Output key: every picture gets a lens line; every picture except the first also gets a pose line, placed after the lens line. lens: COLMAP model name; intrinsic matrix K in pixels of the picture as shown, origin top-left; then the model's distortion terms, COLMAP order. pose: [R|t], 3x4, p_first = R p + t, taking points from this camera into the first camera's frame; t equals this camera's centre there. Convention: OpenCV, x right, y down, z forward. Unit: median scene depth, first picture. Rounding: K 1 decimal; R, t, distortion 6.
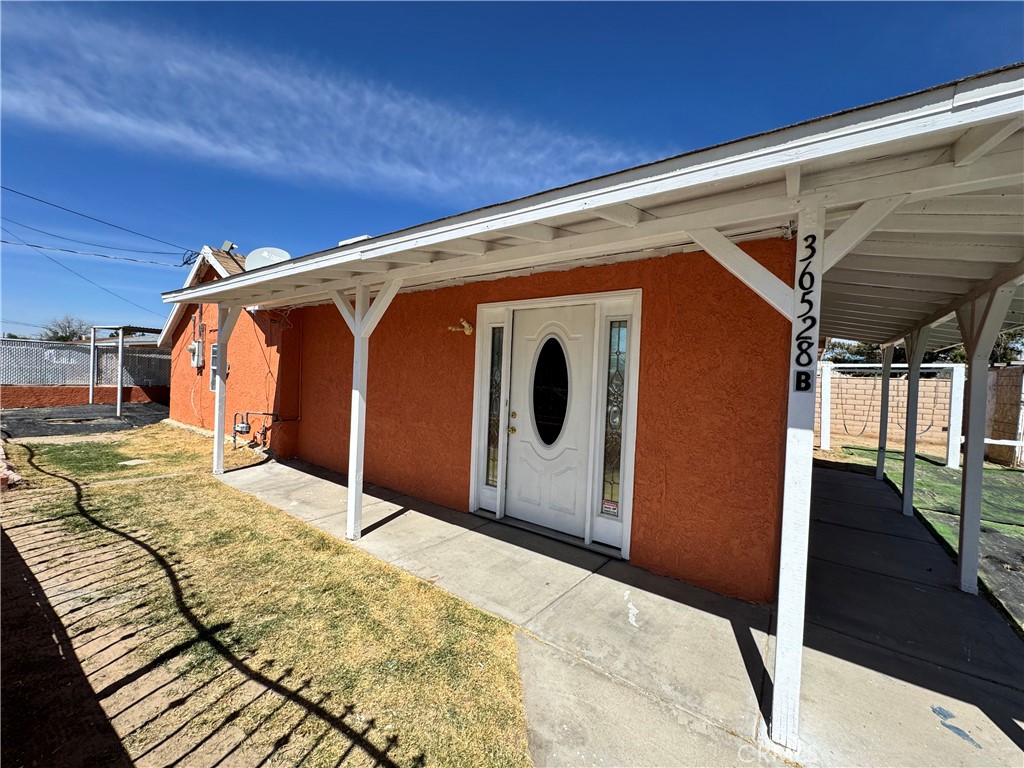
lens RADIAL K [[423.4, 0, 509.8], [0, 423.4, 383.8], [0, 0, 1]] dist [-0.006036, -0.000631]
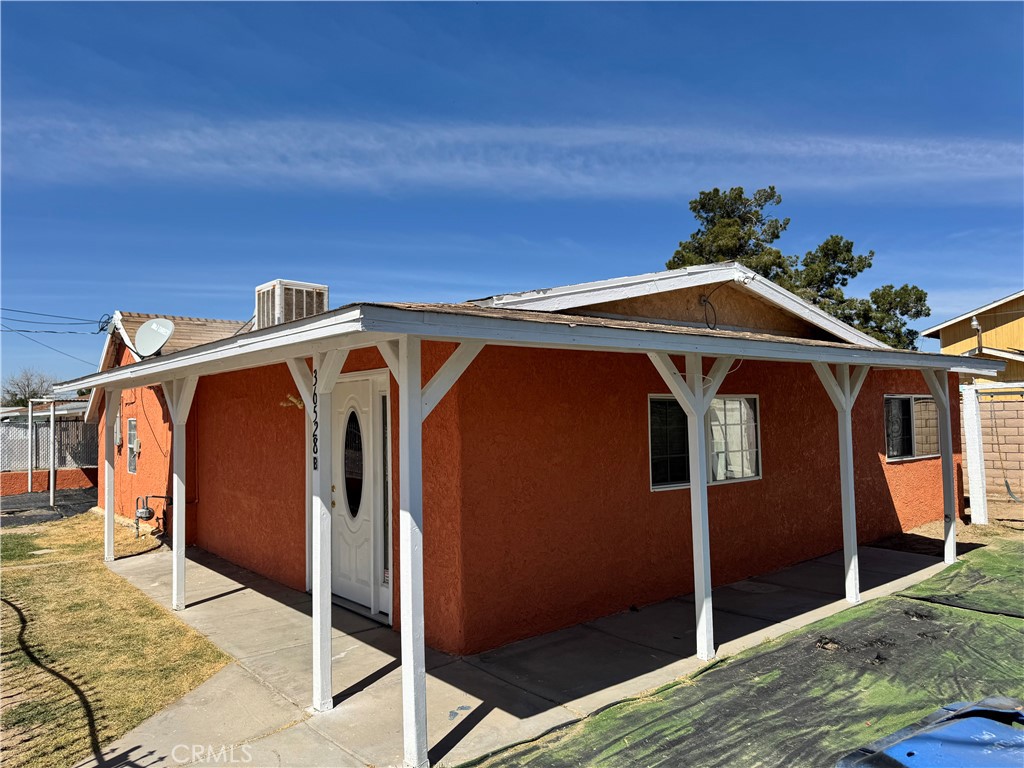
lens RADIAL K [[732.8, 0, 493.6], [0, 732.8, 371.4], [0, 0, 1]] dist [0.005342, -0.039965]
pose [[0.967640, -0.080387, -0.239188, 0.589683], [0.061234, 0.994371, -0.086470, -0.020391], [0.244793, 0.069025, 0.967115, -0.429511]]
